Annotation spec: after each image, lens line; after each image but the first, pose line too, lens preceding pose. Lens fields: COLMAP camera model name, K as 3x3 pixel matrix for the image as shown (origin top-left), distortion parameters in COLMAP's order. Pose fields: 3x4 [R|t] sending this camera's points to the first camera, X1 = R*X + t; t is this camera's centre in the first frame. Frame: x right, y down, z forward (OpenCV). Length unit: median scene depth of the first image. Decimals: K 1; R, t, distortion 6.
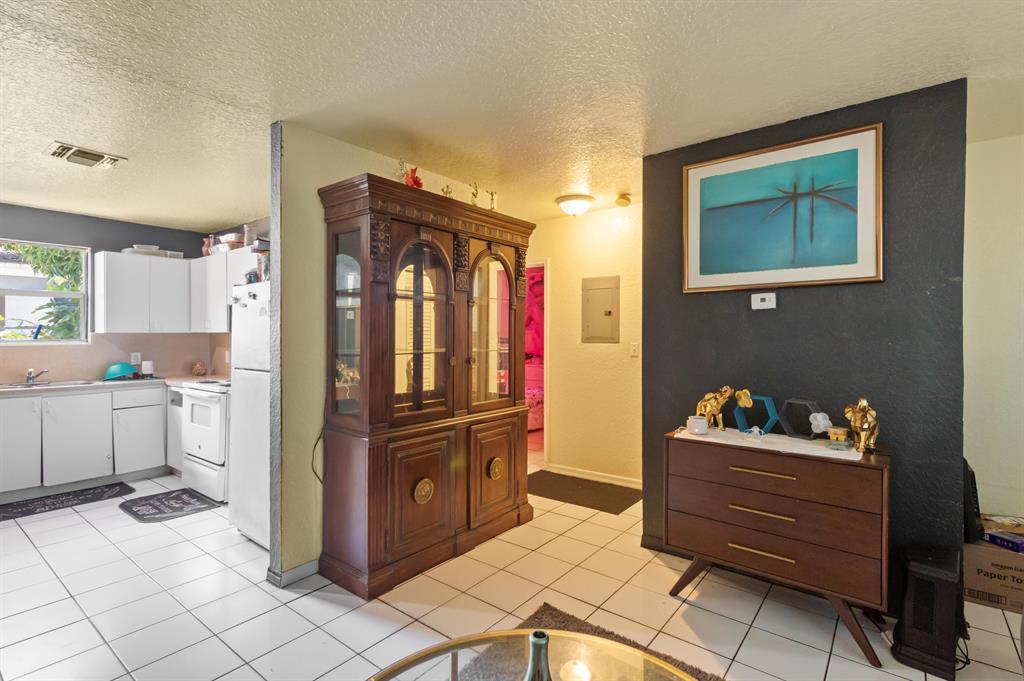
lens RADIAL K [[484.9, 0, 509.9], [0, 484.9, 338.0], [0, 0, 1]] dist [0.013872, -0.003807]
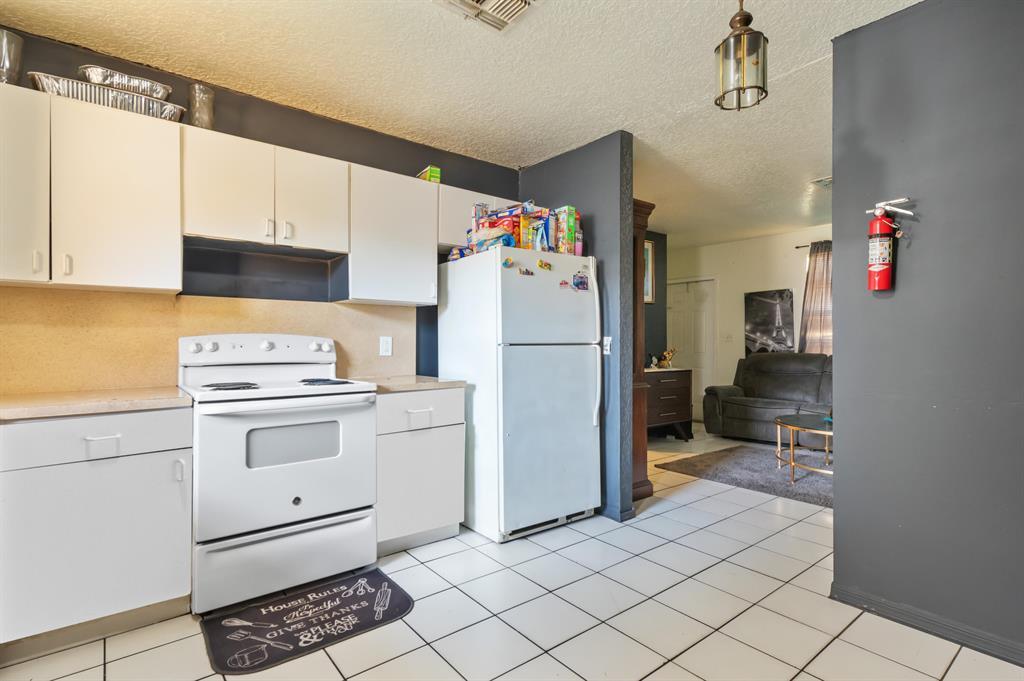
lens RADIAL K [[502.1, 0, 512.6], [0, 502.1, 341.5], [0, 0, 1]] dist [0.001775, 0.000048]
pose [[0.224091, 0.006765, 0.974545, -0.986147], [0.006510, 0.999943, -0.008438, 0.045946], [-0.974547, 0.008235, 0.224034, 0.560878]]
